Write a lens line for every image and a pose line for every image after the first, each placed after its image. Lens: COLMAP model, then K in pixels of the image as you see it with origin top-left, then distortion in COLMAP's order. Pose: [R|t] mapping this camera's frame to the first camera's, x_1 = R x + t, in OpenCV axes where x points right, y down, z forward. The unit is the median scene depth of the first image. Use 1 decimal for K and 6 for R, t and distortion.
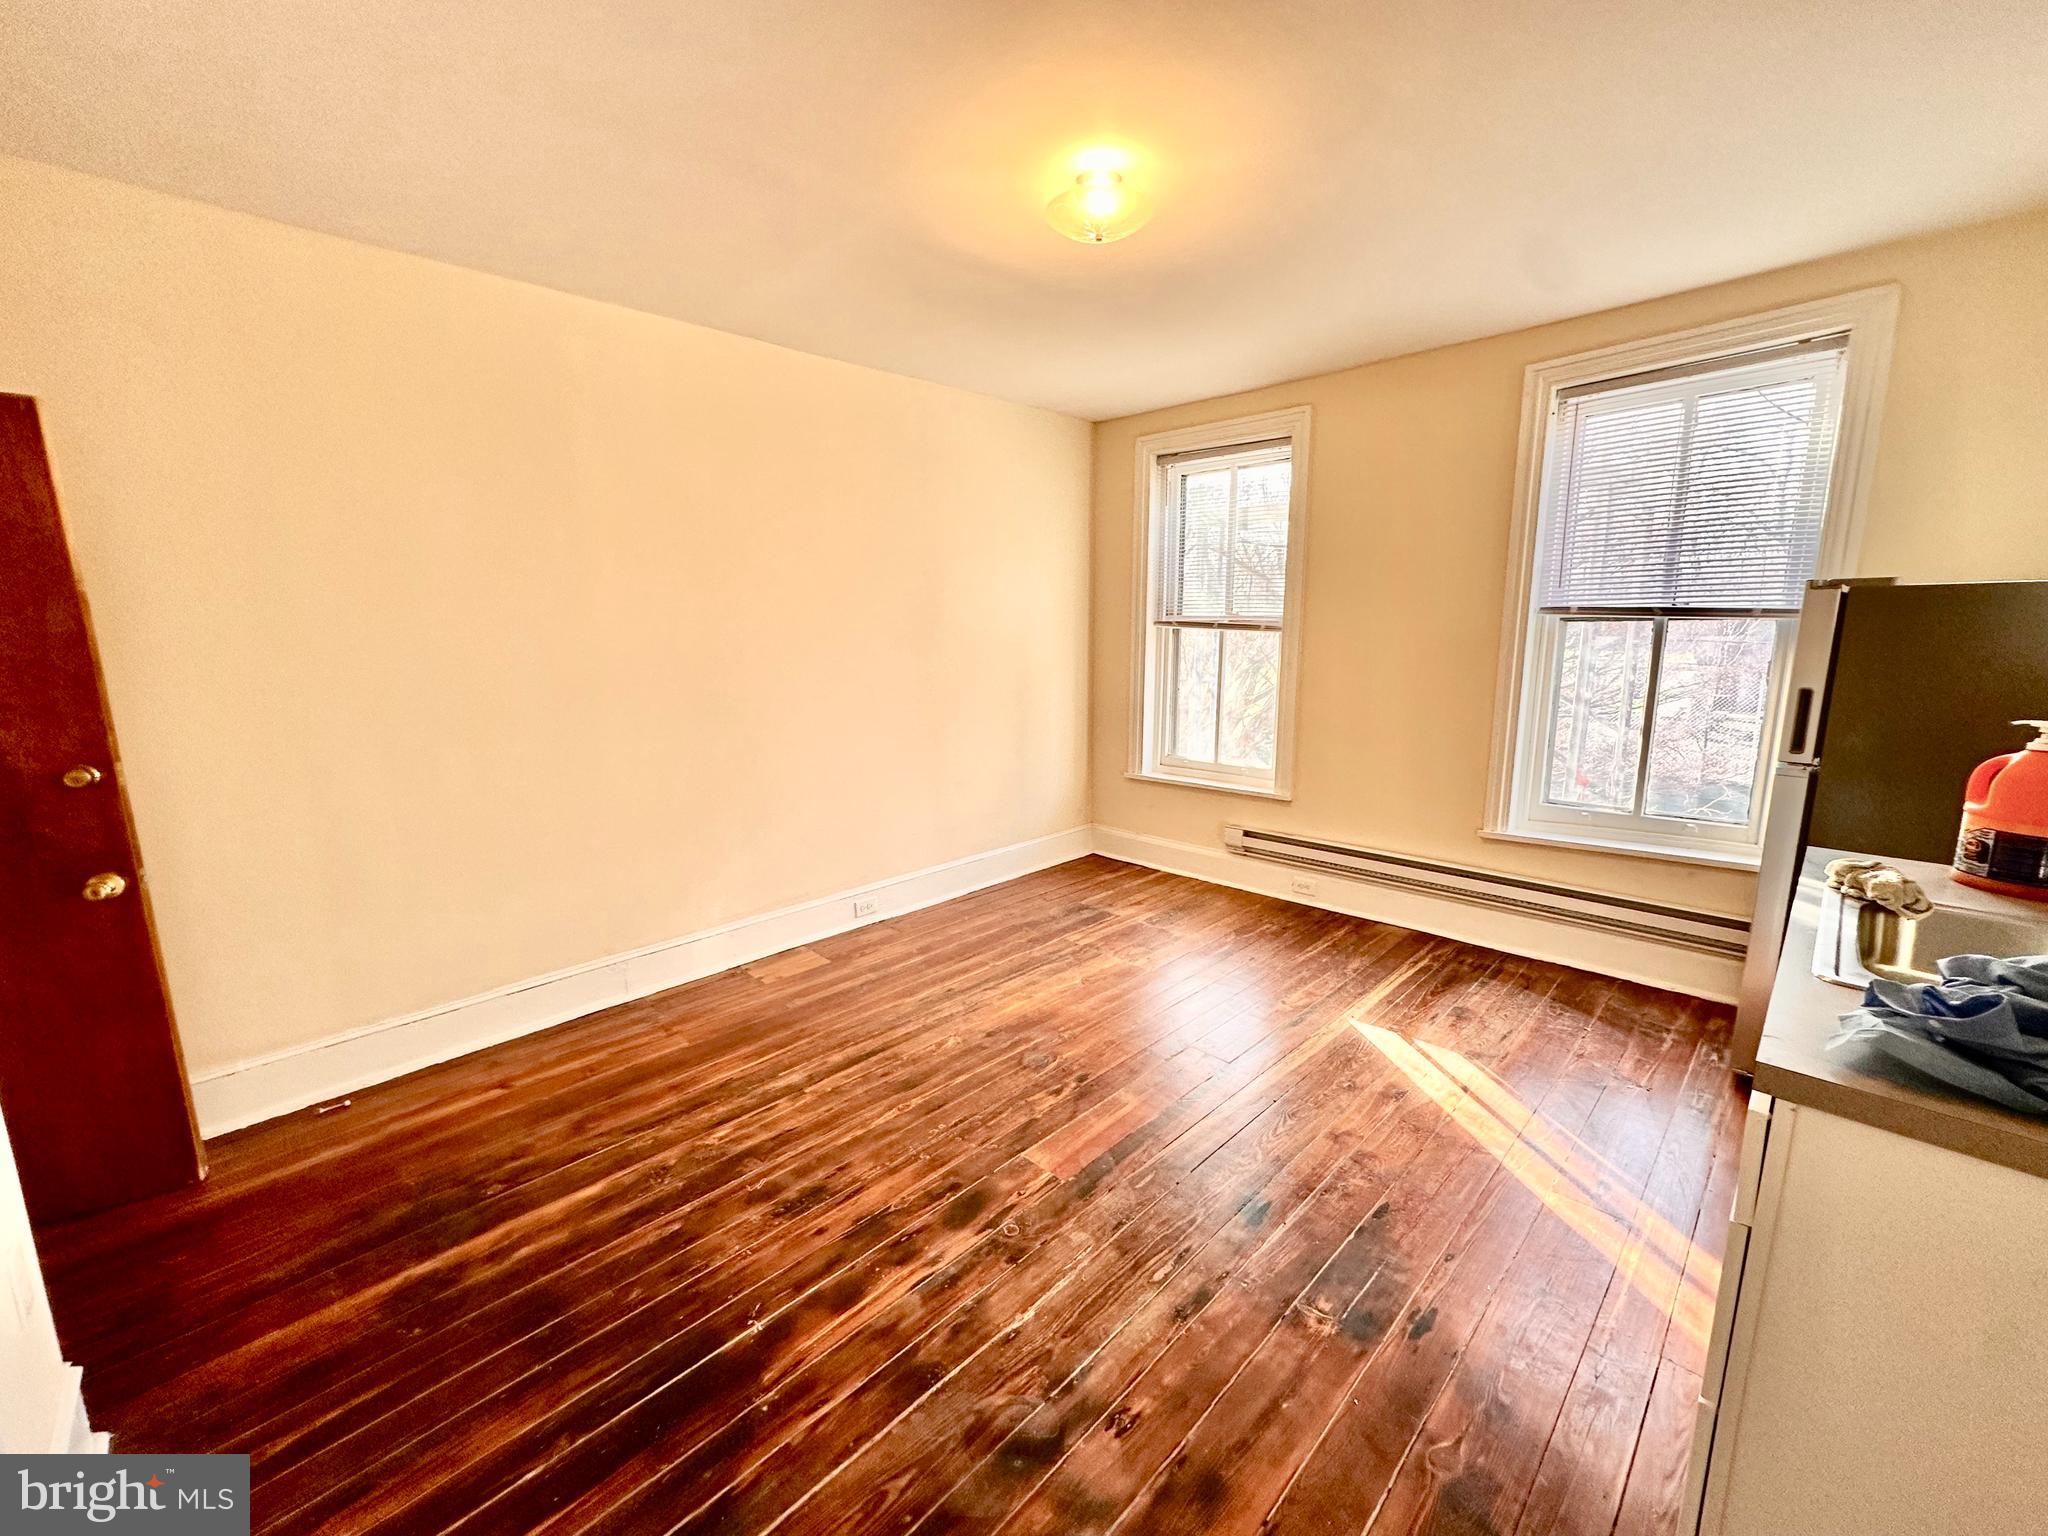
lens RADIAL K [[823.6, 0, 1020.2], [0, 823.6, 769.9], [0, 0, 1]] dist [-0.001219, -0.000142]
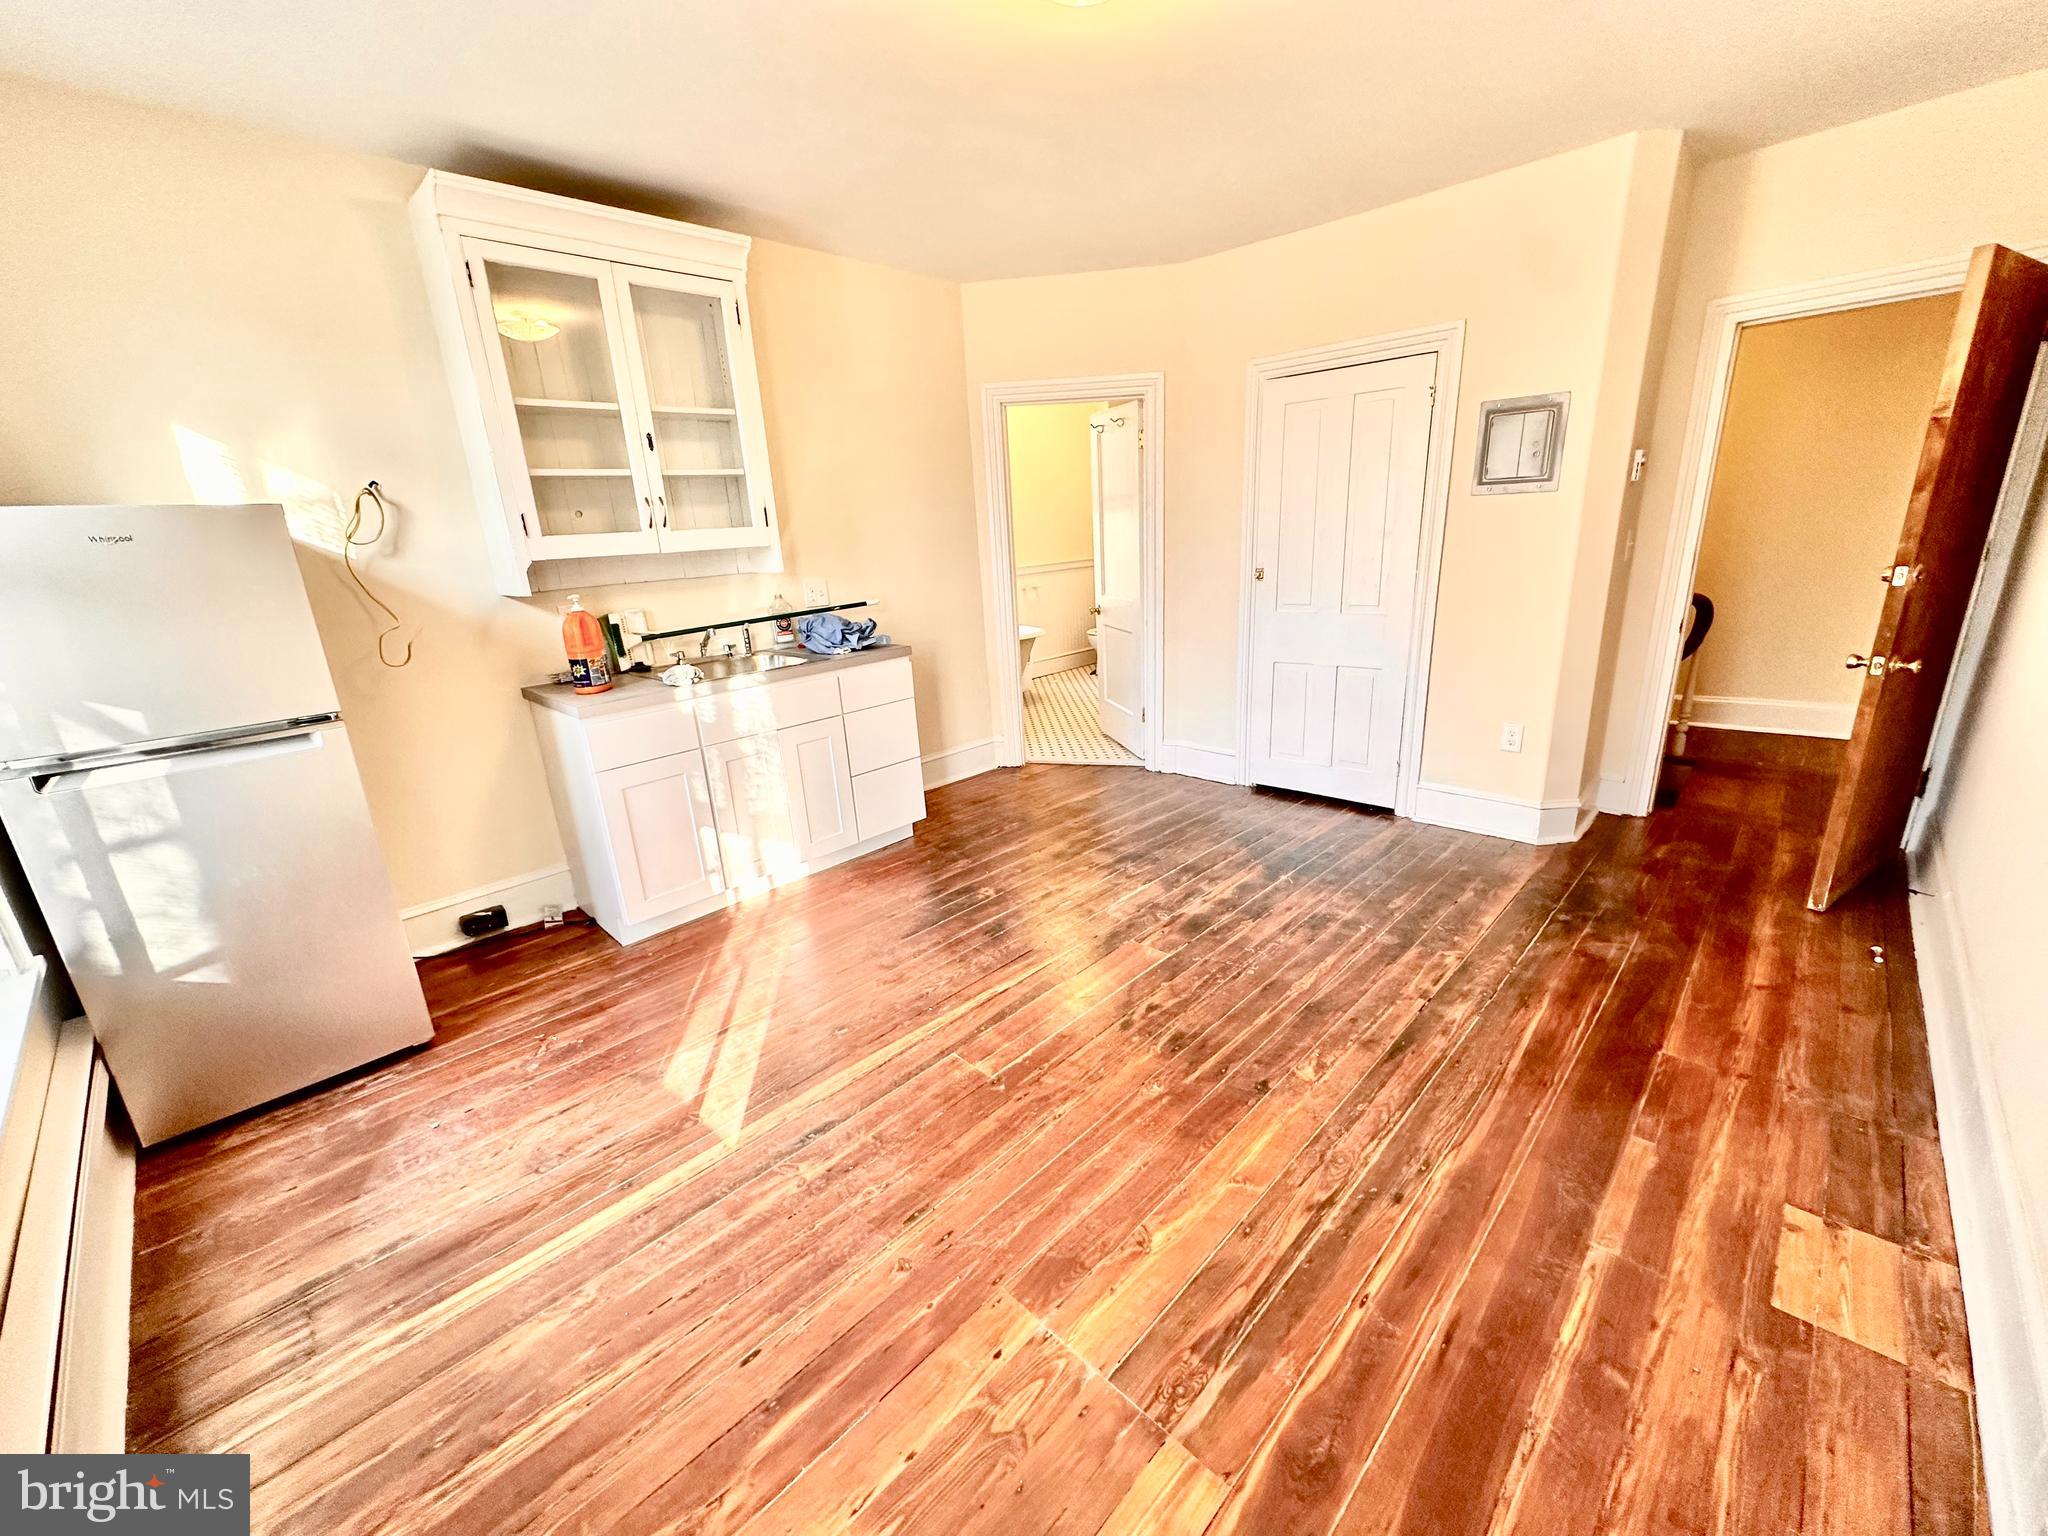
lens RADIAL K [[823.6, 0, 1022.1], [0, 823.6, 773.4], [0, 0, 1]] dist [-0.001219, -0.000142]
pose [[-0.997798, 0.066177, 0.004529, 0.173460], [0.060885, 0.886633, 0.458449, -0.297899], [0.026323, 0.457715, -0.888709, 1.738960]]
